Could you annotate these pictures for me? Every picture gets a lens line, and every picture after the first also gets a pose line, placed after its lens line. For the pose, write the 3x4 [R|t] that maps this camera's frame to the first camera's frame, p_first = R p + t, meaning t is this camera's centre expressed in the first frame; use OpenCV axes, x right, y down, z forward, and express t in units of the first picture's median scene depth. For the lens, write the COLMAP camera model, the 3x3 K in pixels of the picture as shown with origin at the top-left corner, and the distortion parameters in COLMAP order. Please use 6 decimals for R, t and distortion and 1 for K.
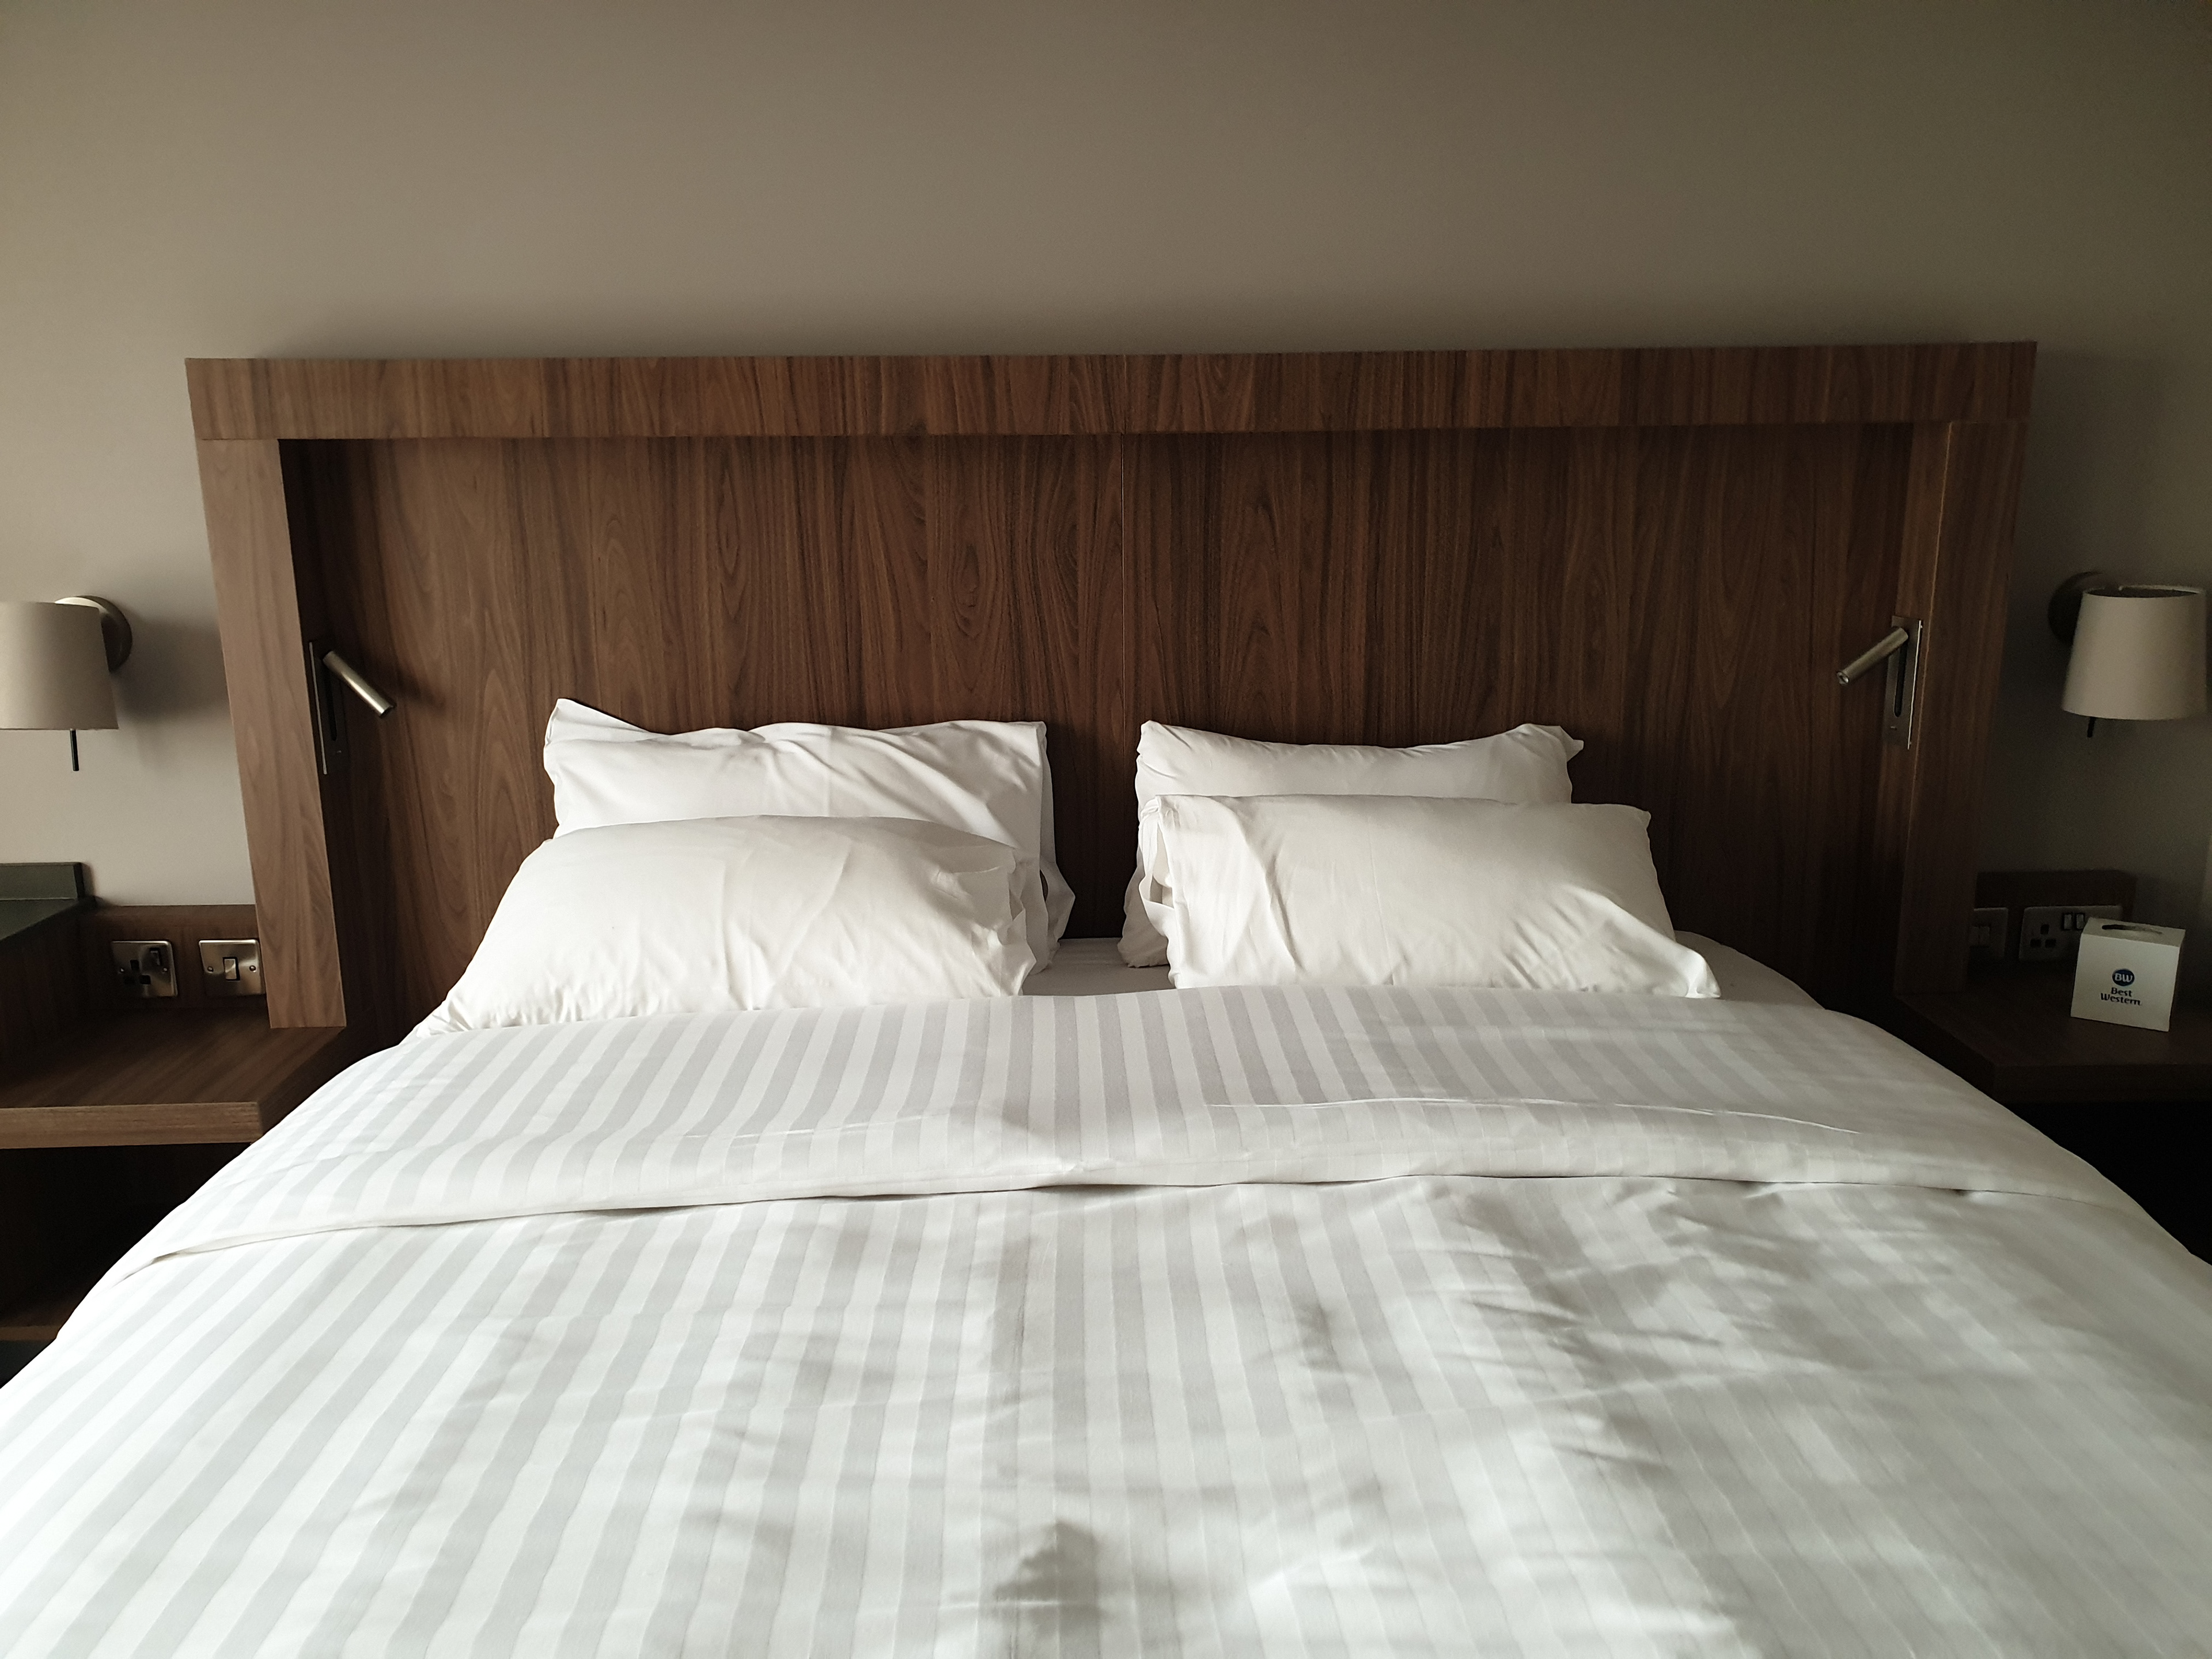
lens RADIAL K [[1742.7, 0, 1106.0], [0, 1742.7, 829.5], [0, 0, 1]] dist [-0.006331, -0.002476]
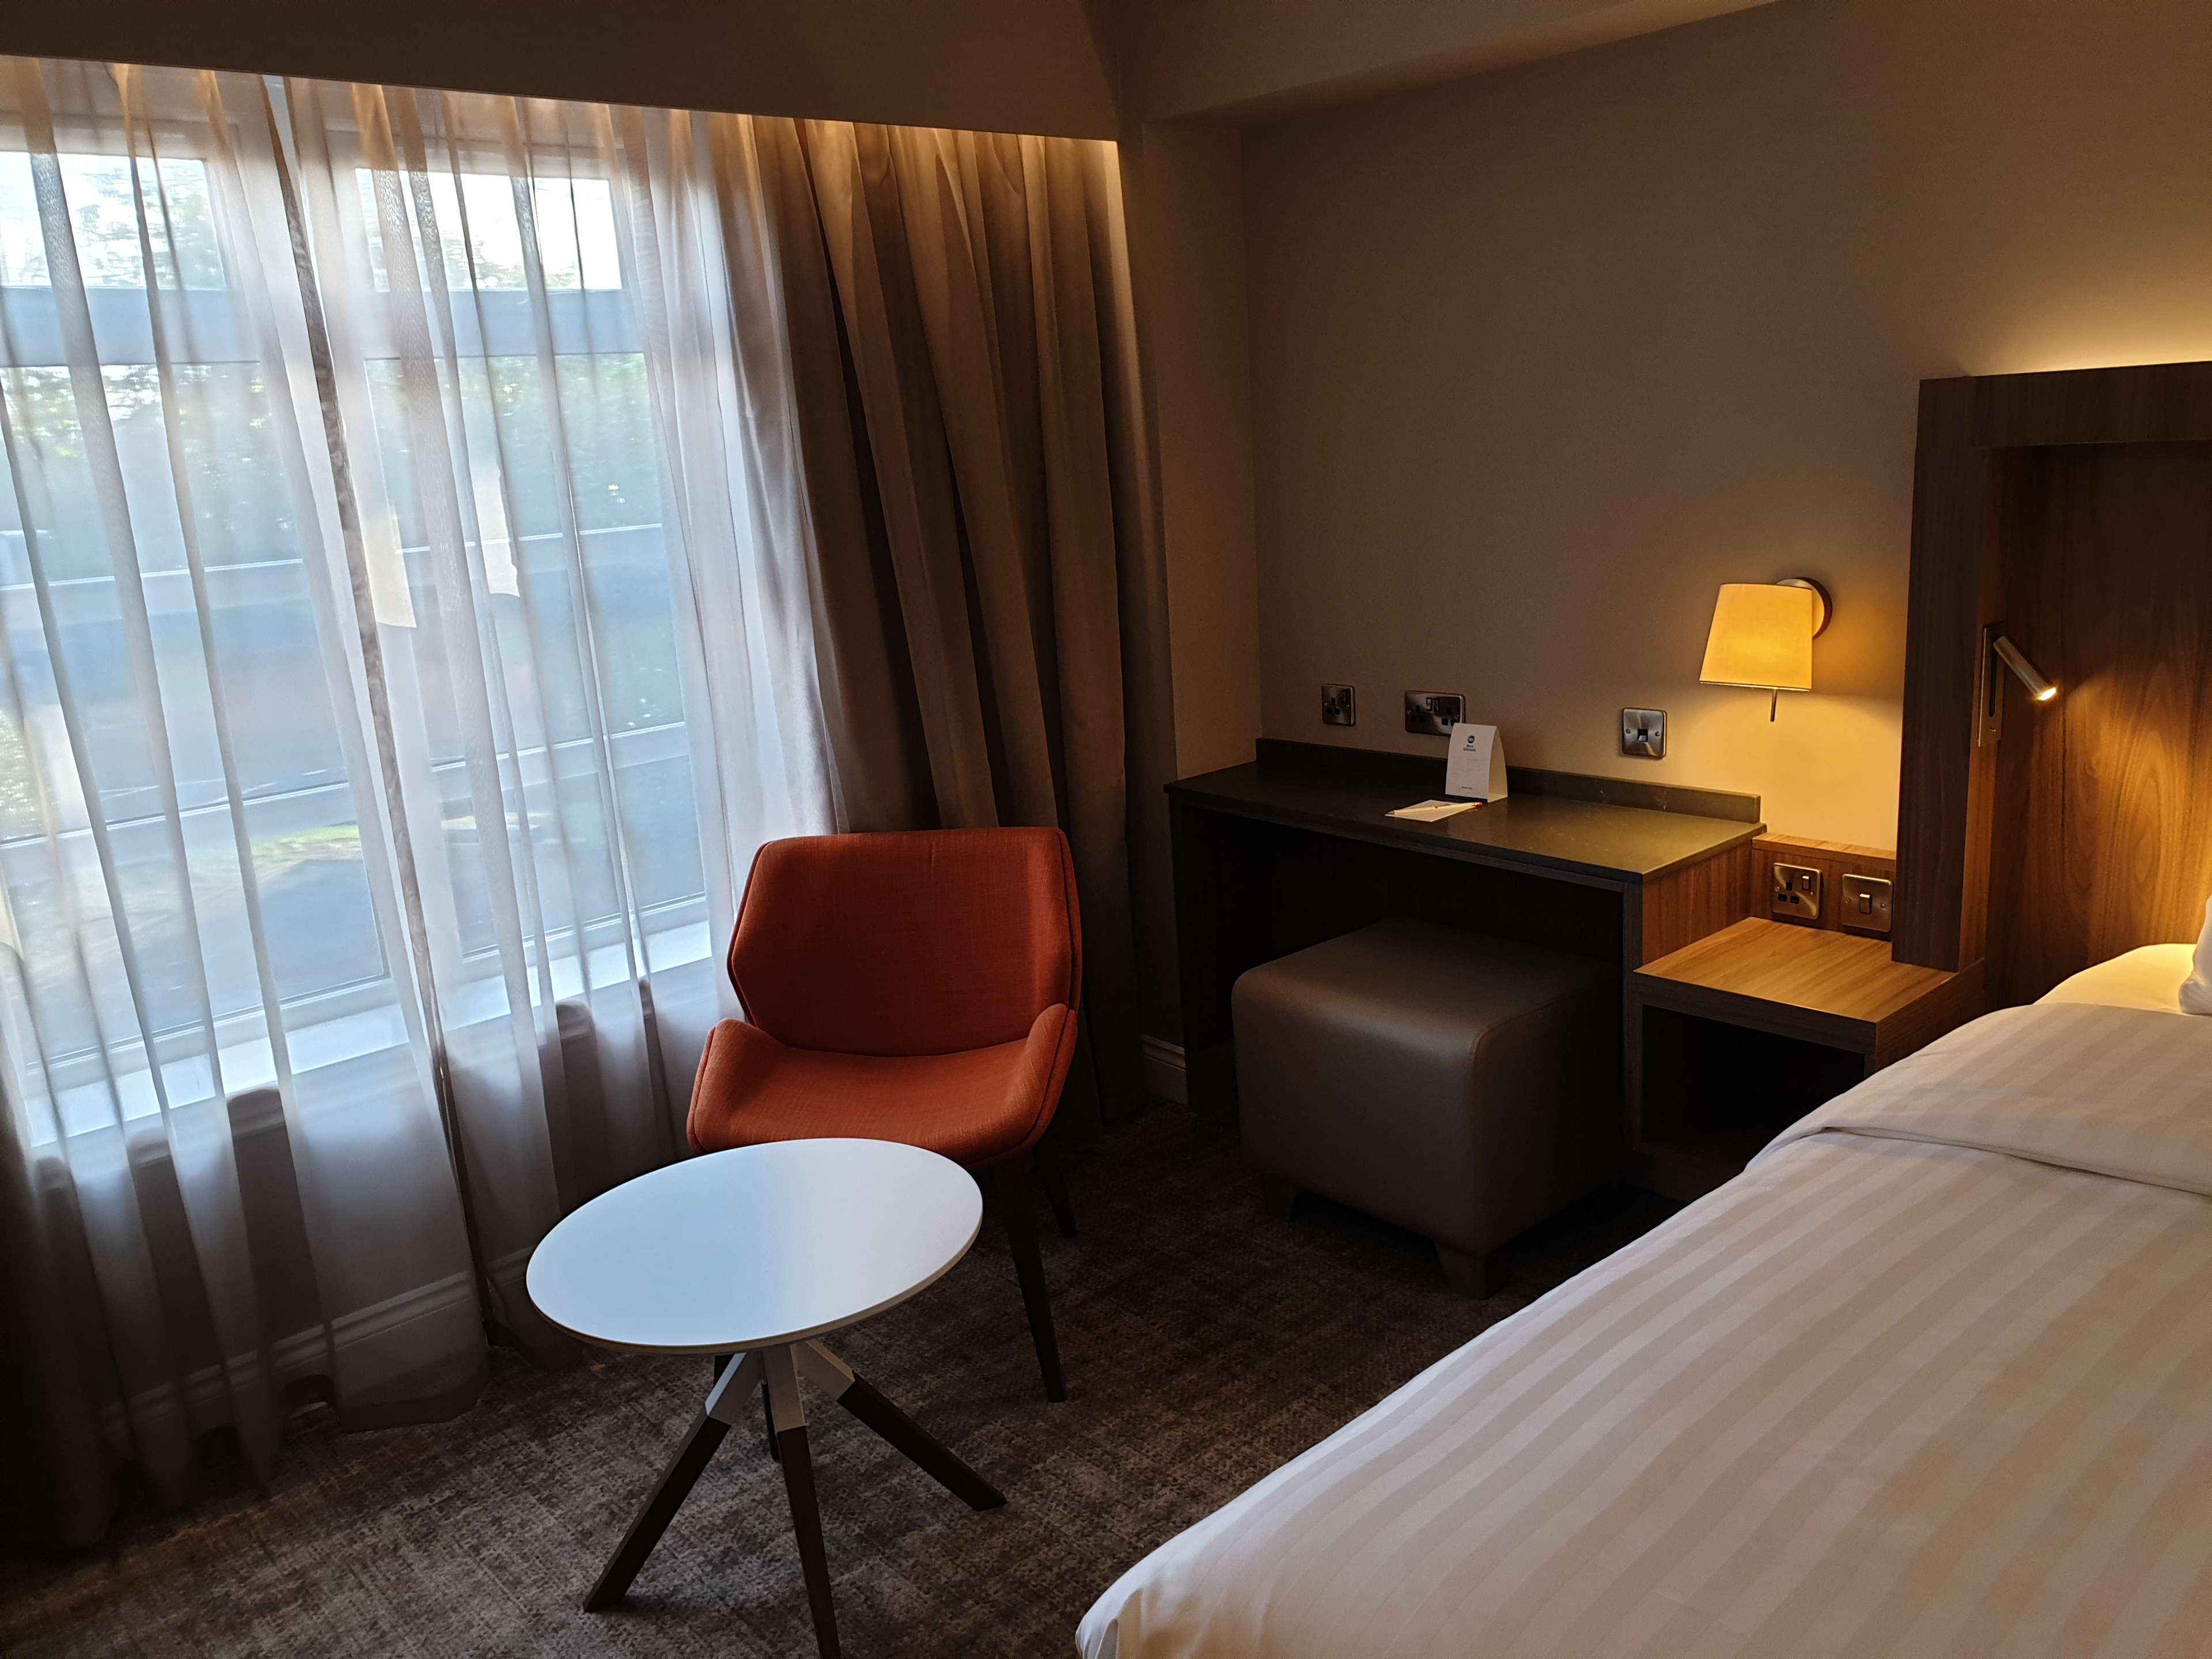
lens RADIAL K [[1707.3, 0, 1106.0], [0, 1707.3, 829.5], [0, 0, 1]] dist [-0.008630, -0.010727]
pose [[0.645720, 0.142427, -0.750173, 0.015459], [-0.110953, 0.989524, 0.092366, -0.017399], [0.755470, 0.023591, 0.654759, -0.136571]]
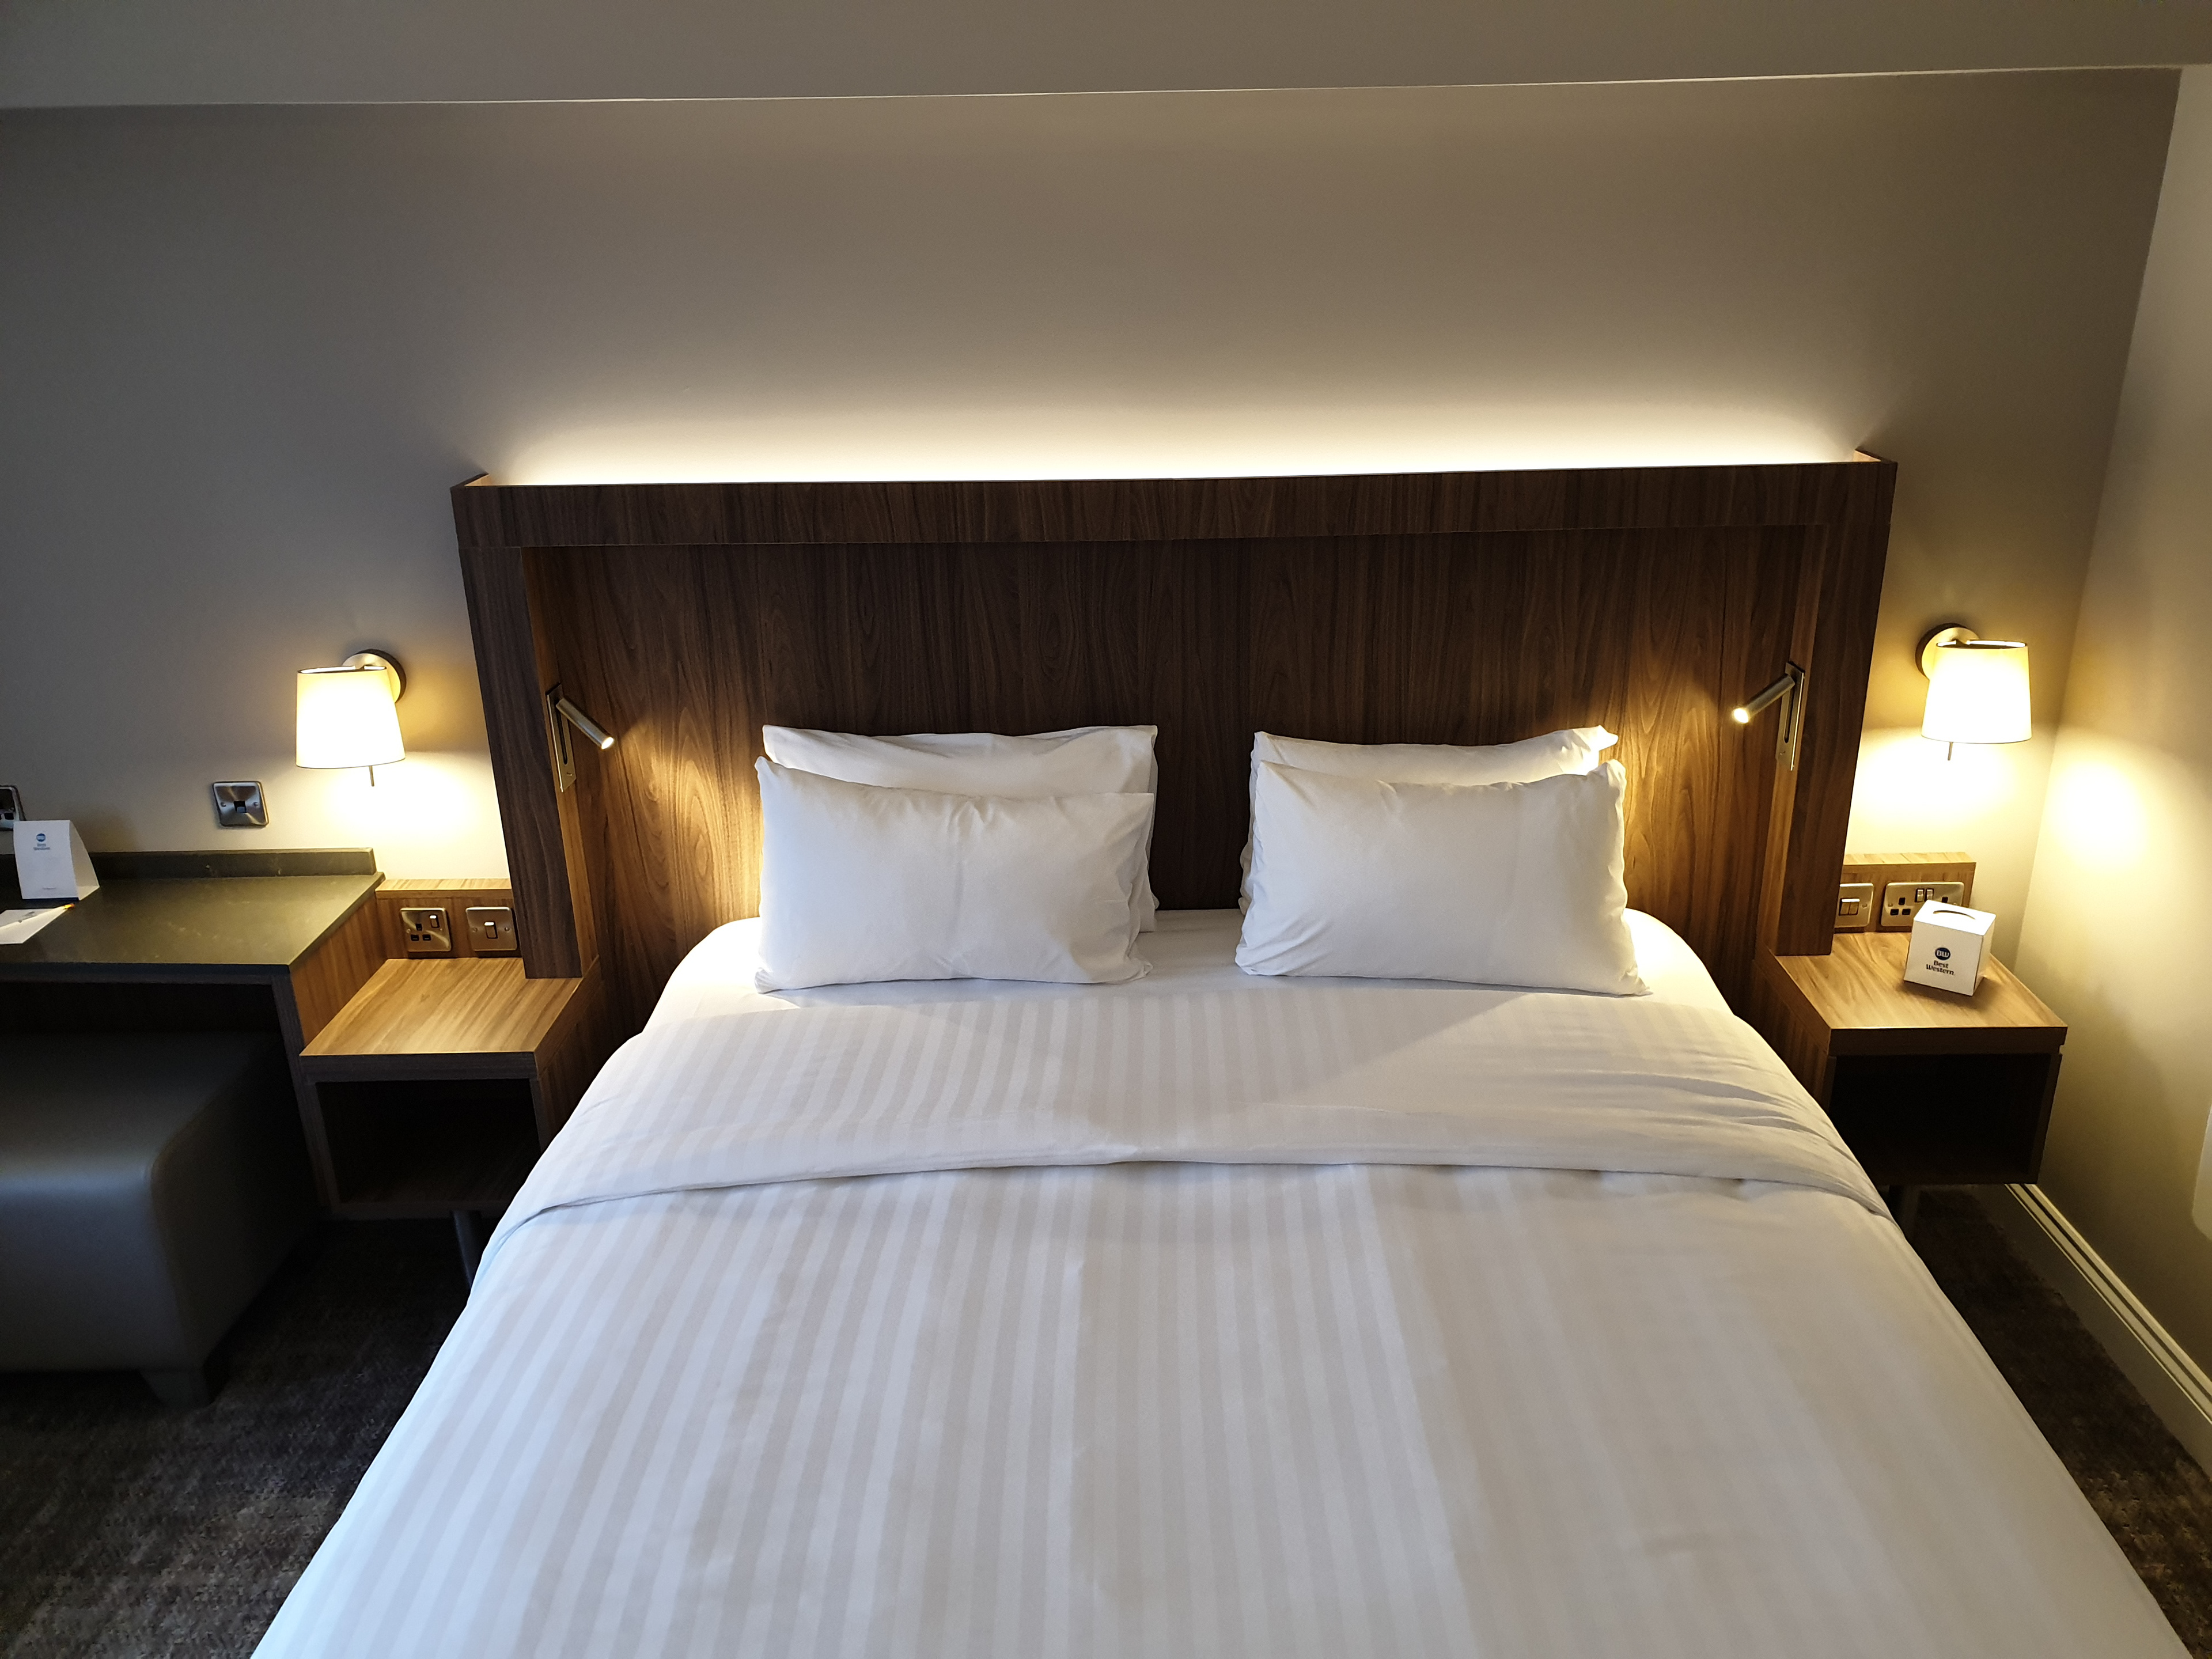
lens RADIAL K [[1731.2, 0, 1106.0], [0, 1731.2, 829.5], [0, 0, 1]] dist [0.017133, 0.007764]
pose [[0.999261, -0.000779, -0.038439, 0.009239], [0.006319, 0.989529, 0.144197, -0.189494], [0.037924, -0.144333, 0.988802, -0.278833]]
